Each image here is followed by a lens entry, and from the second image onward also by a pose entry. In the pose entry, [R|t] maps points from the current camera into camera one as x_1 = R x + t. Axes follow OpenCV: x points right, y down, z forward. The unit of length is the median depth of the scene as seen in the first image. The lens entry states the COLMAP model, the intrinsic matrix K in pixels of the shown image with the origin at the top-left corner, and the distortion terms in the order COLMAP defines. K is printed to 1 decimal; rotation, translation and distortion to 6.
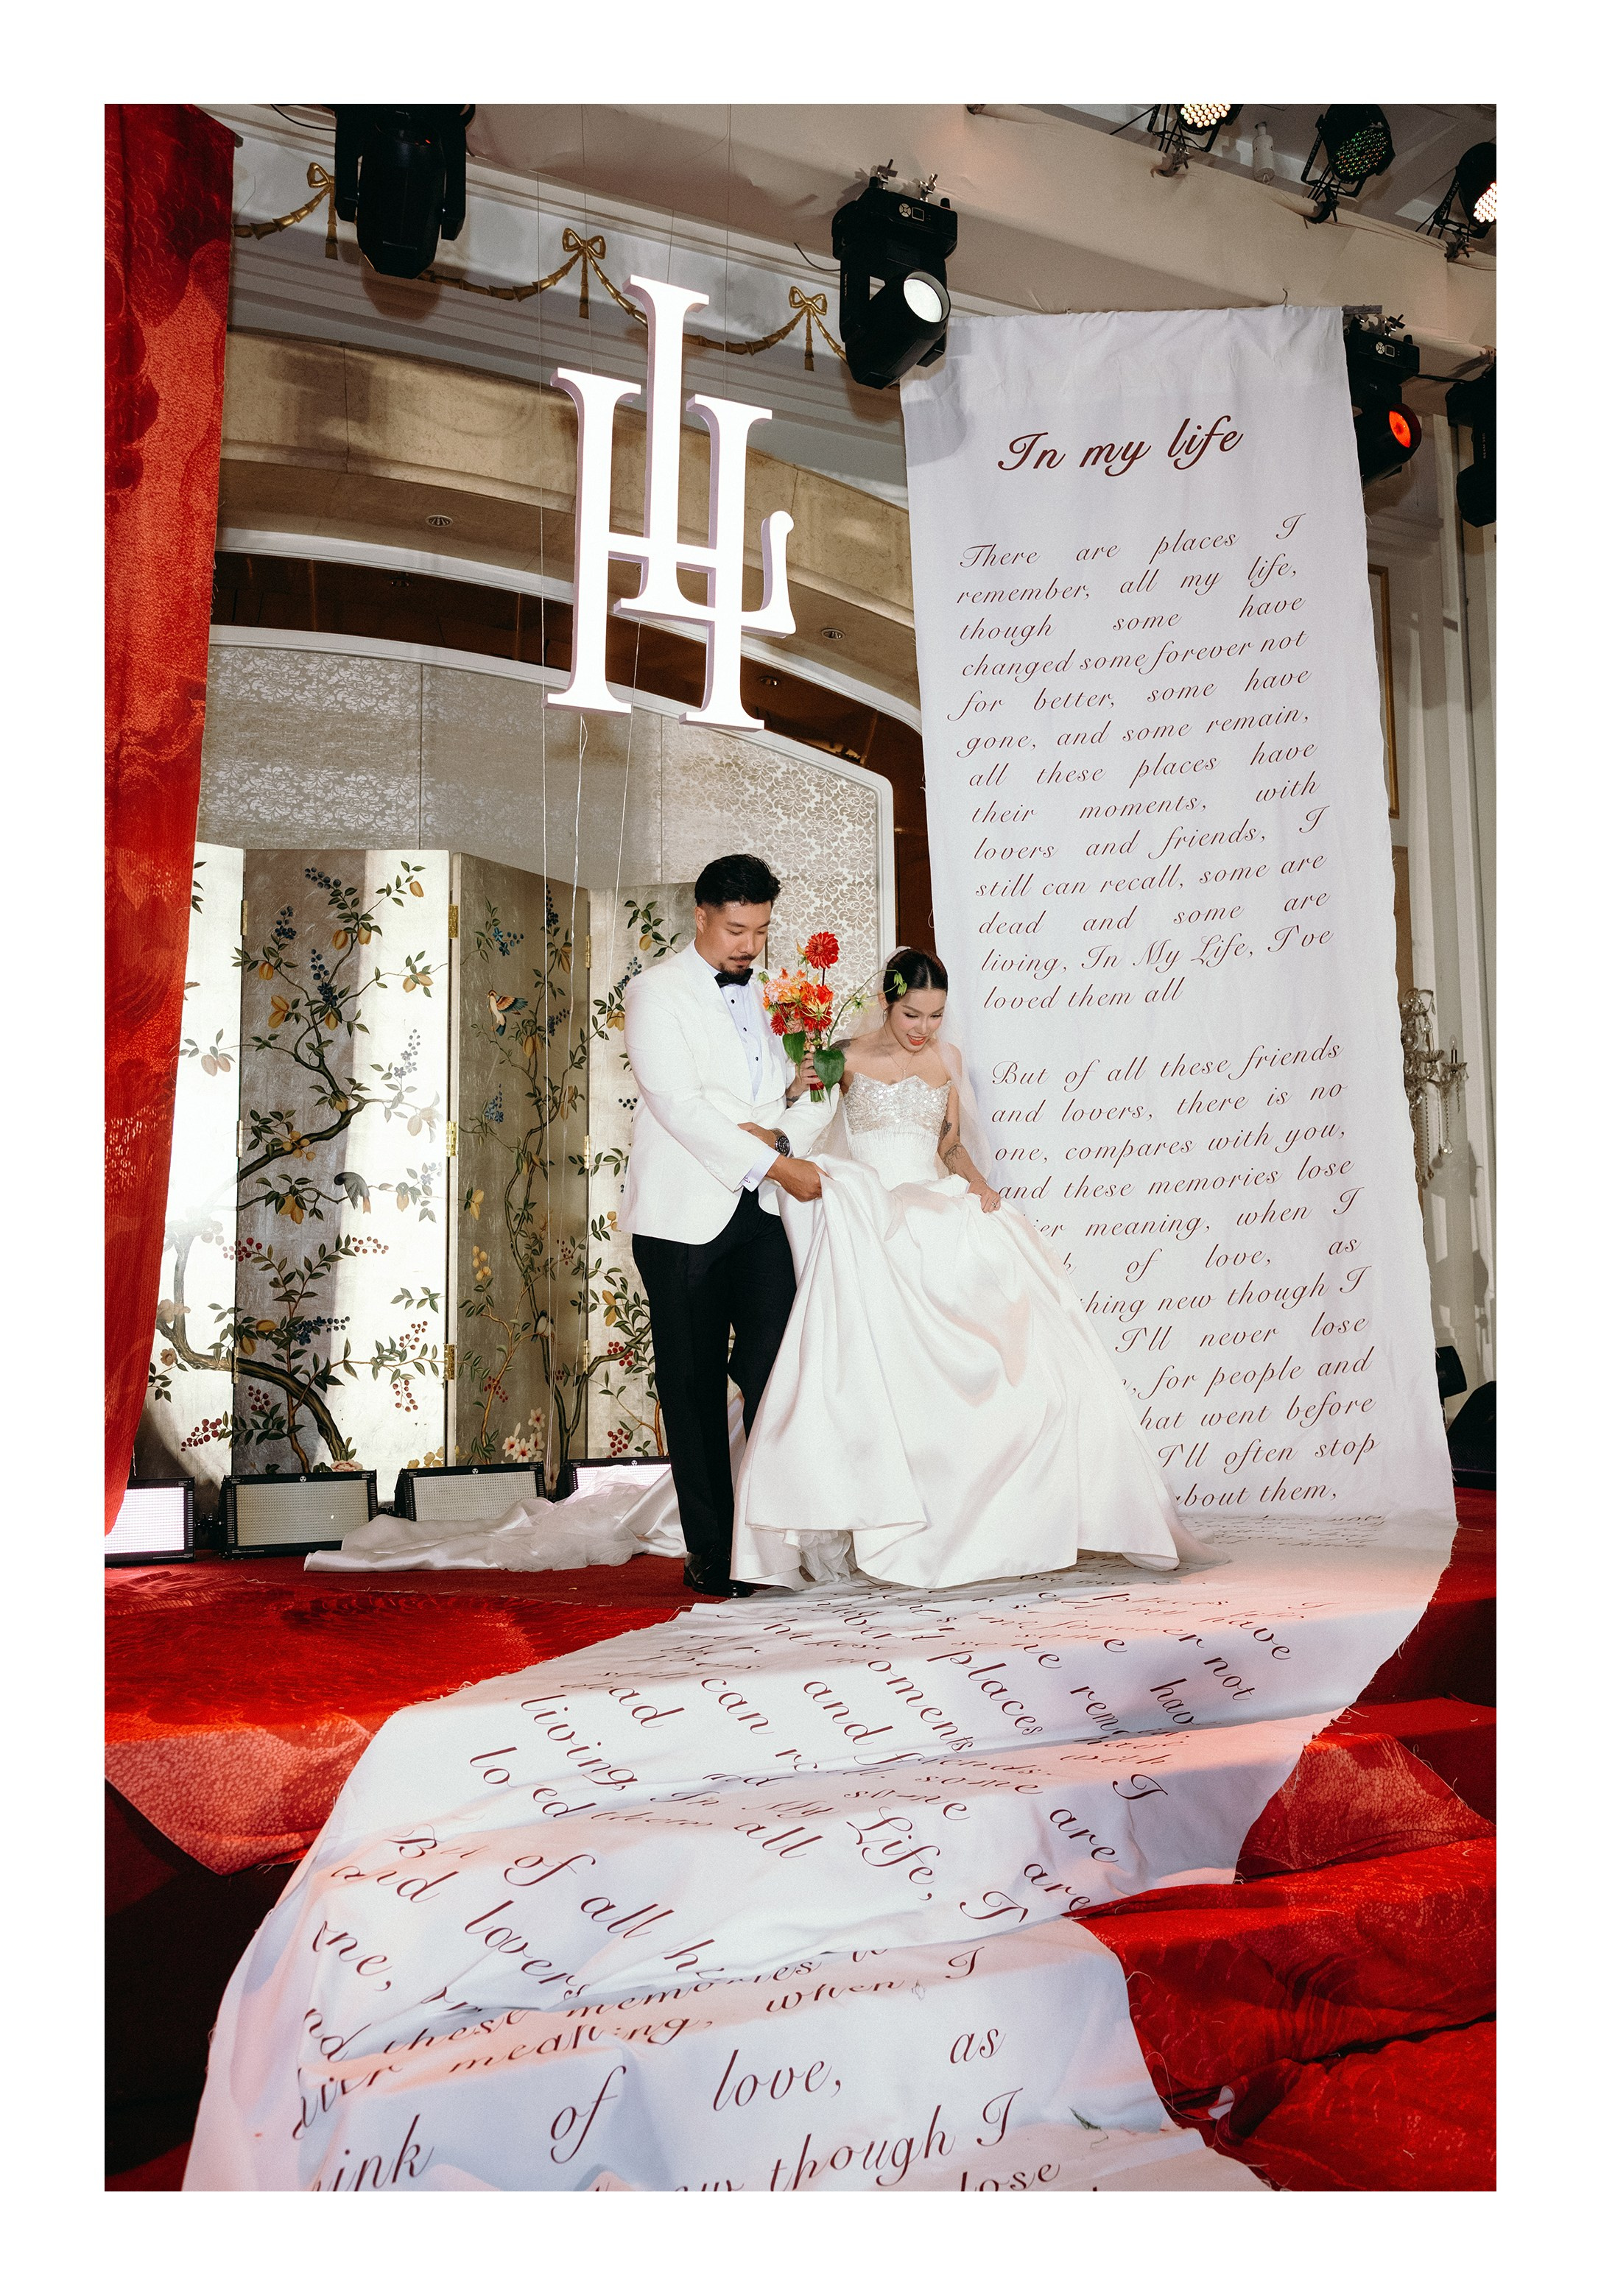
lens RADIAL K [[1852.3, 0, 830.2], [0, 1852.3, 1127.9], [0, 0, 1]] dist [-0.005488, 0.017318]
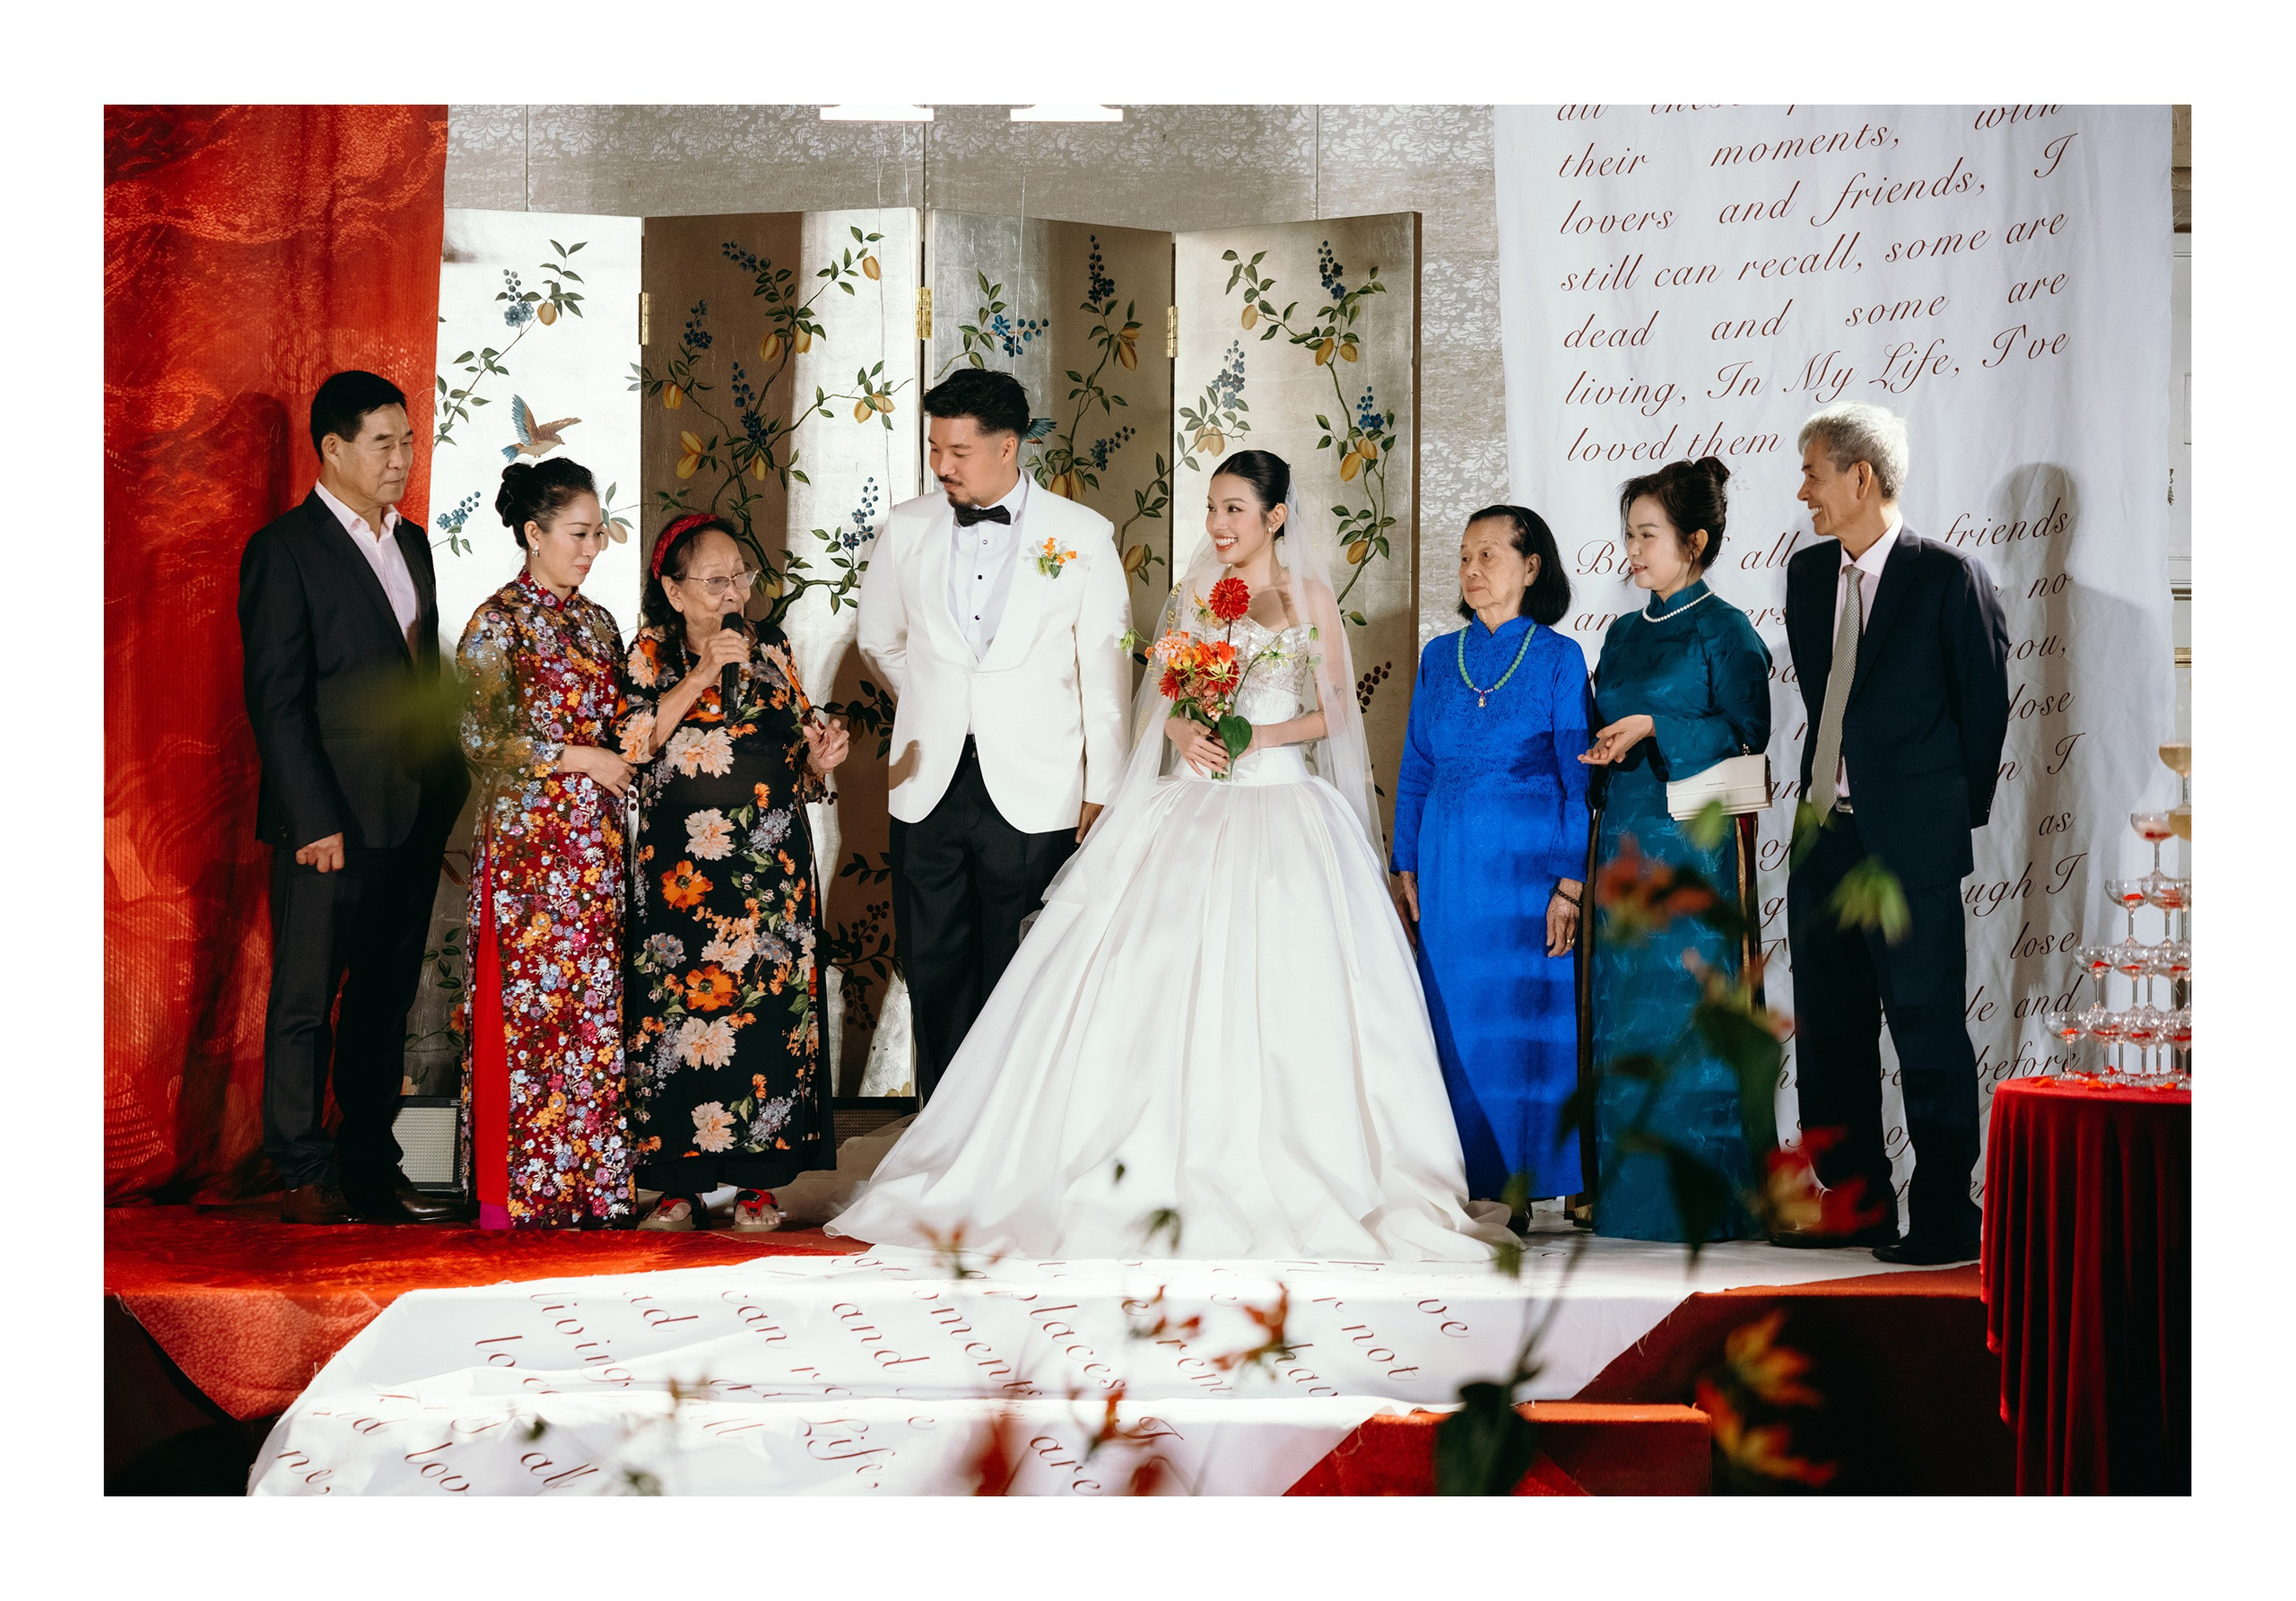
lens RADIAL K [[4798.2, 0, 1083.2], [0, 4798.2, 795.3], [0, 0, 1]] dist [0.203763, -0.012213]
pose [[0.923144, 0.013427, -0.384219, 0.582465], [0.021743, 0.995967, 0.087044, -0.097572], [0.383838, -0.088708, 0.919129, -0.670537]]
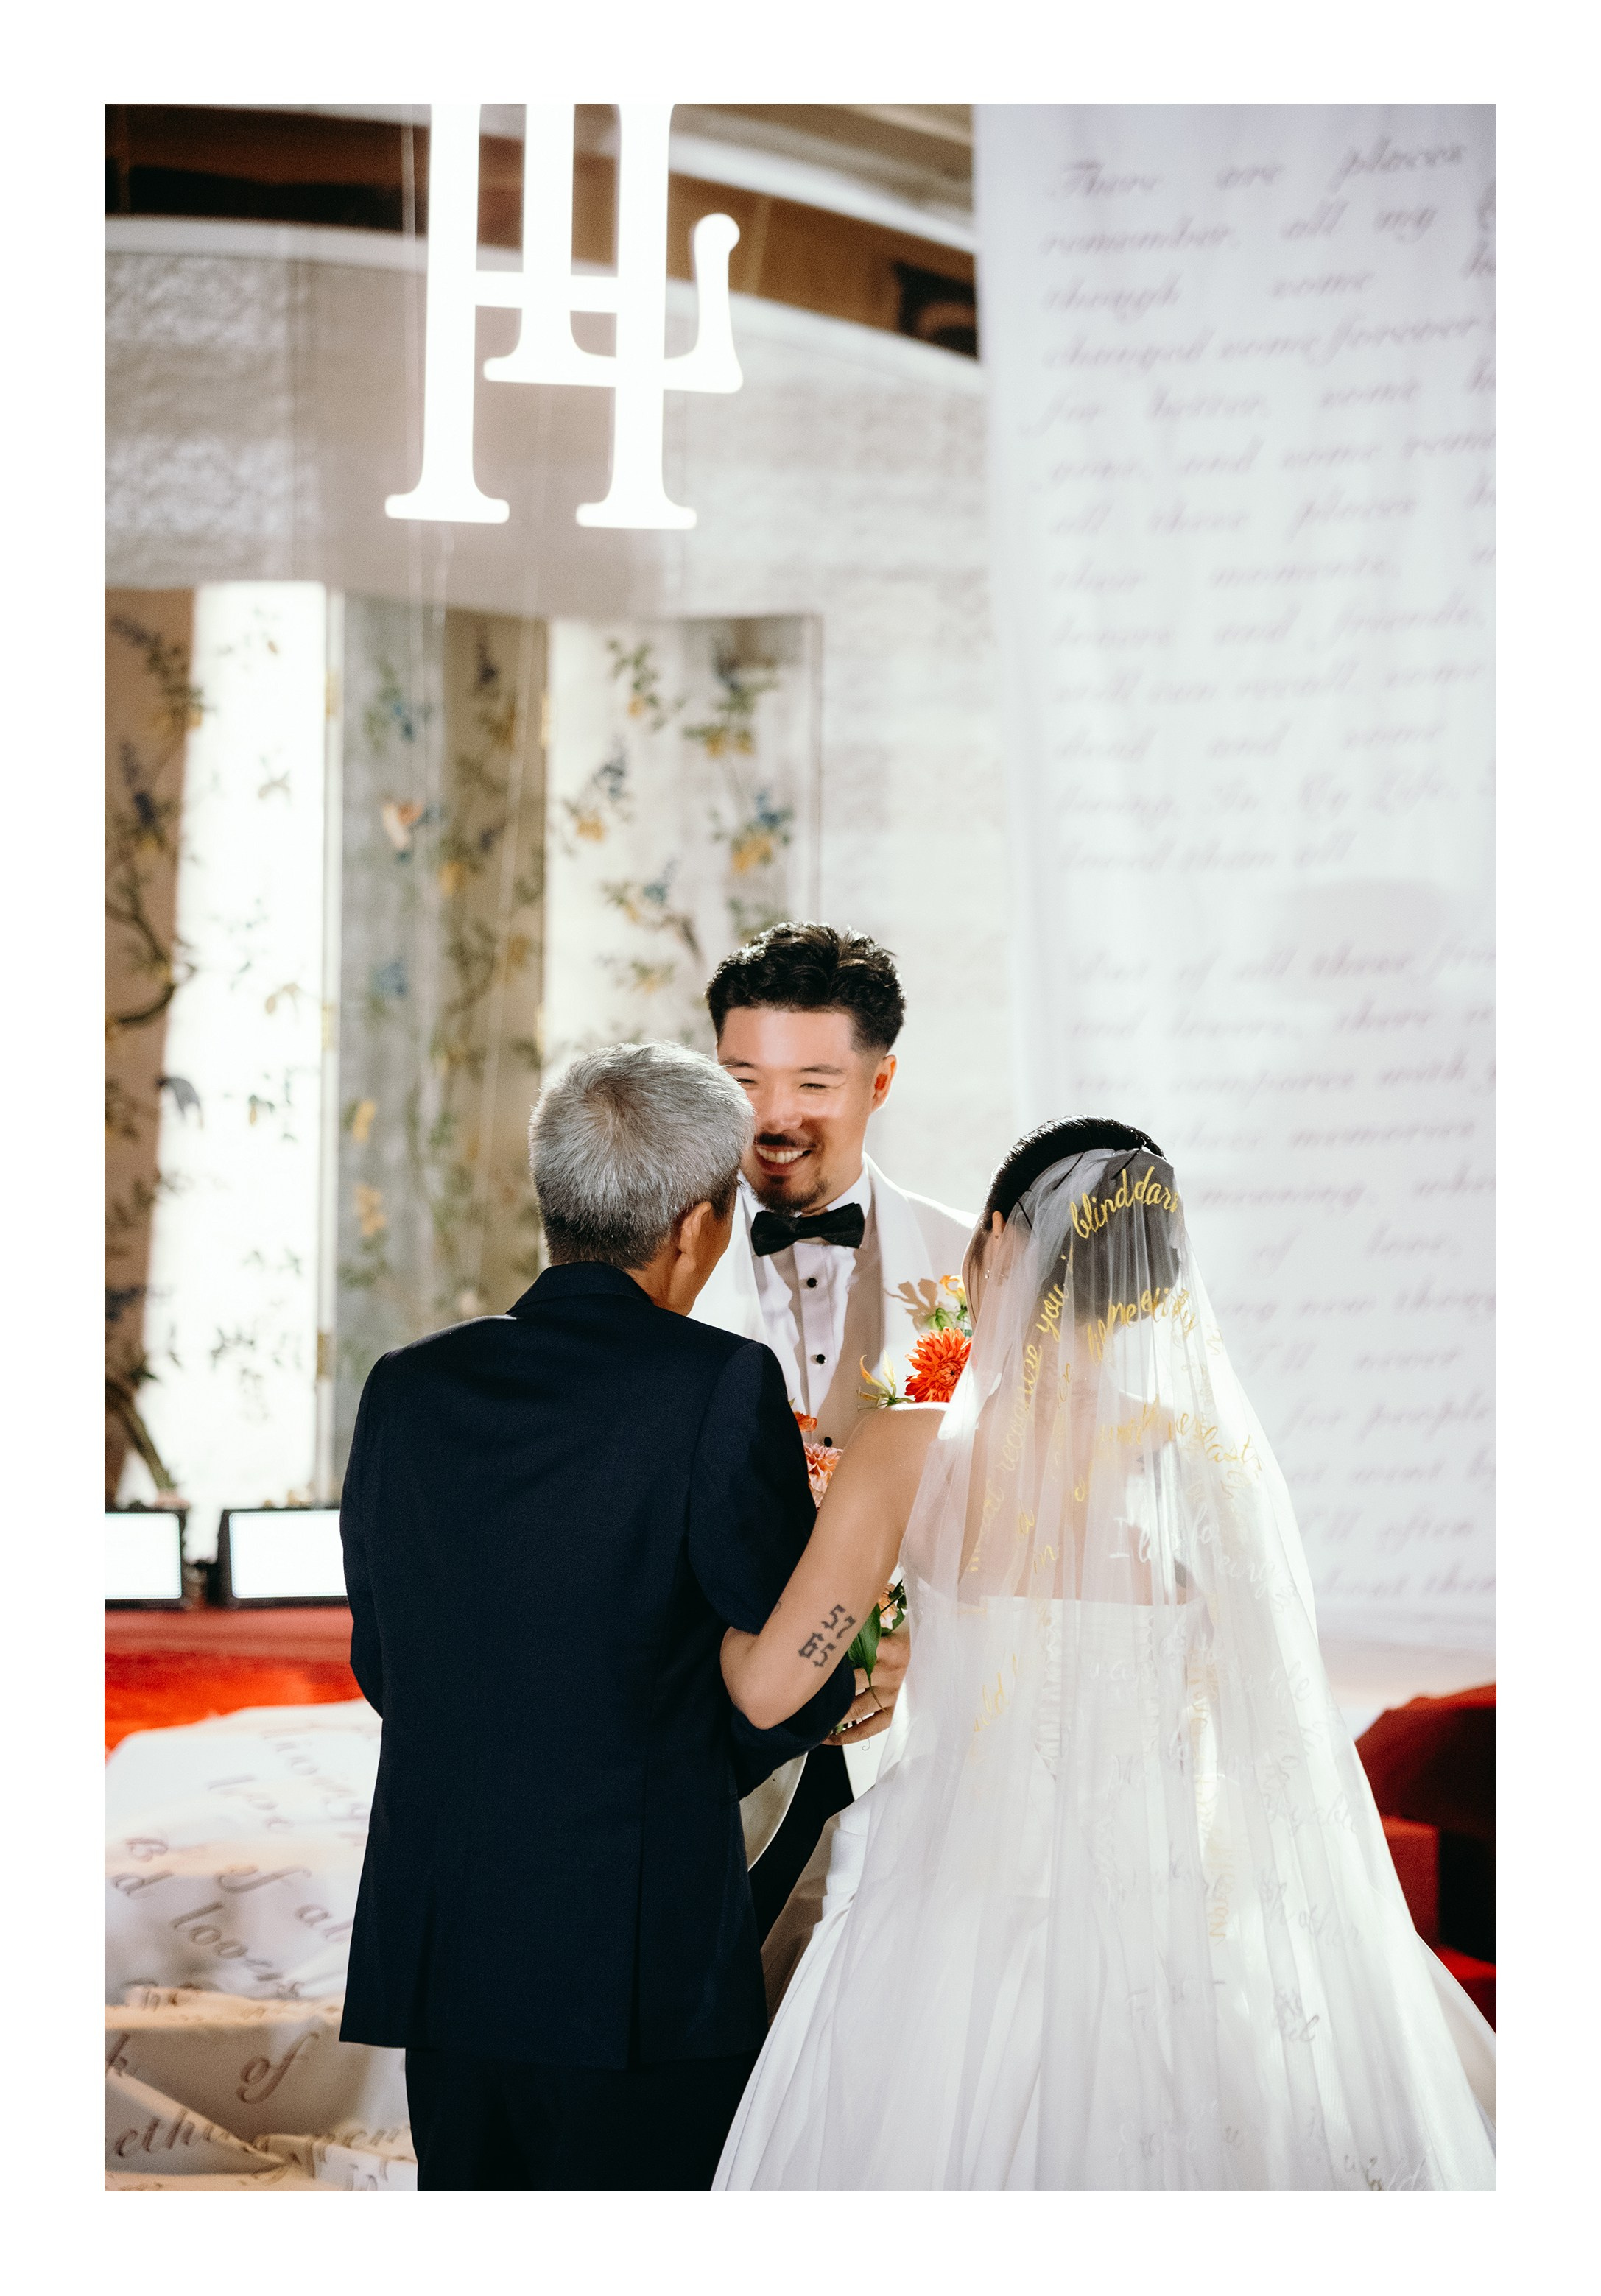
lens RADIAL K [[4721.7, 0, 800.5], [0, 4721.7, 1148.0], [0, 0, 1]] dist [0.174022, -0.289647]
pose [[0.986842, 0.022512, -0.160113, 0.264541], [-0.007387, 0.995503, 0.094438, -0.124082], [0.161519, -0.092012, 0.982571, -0.725983]]
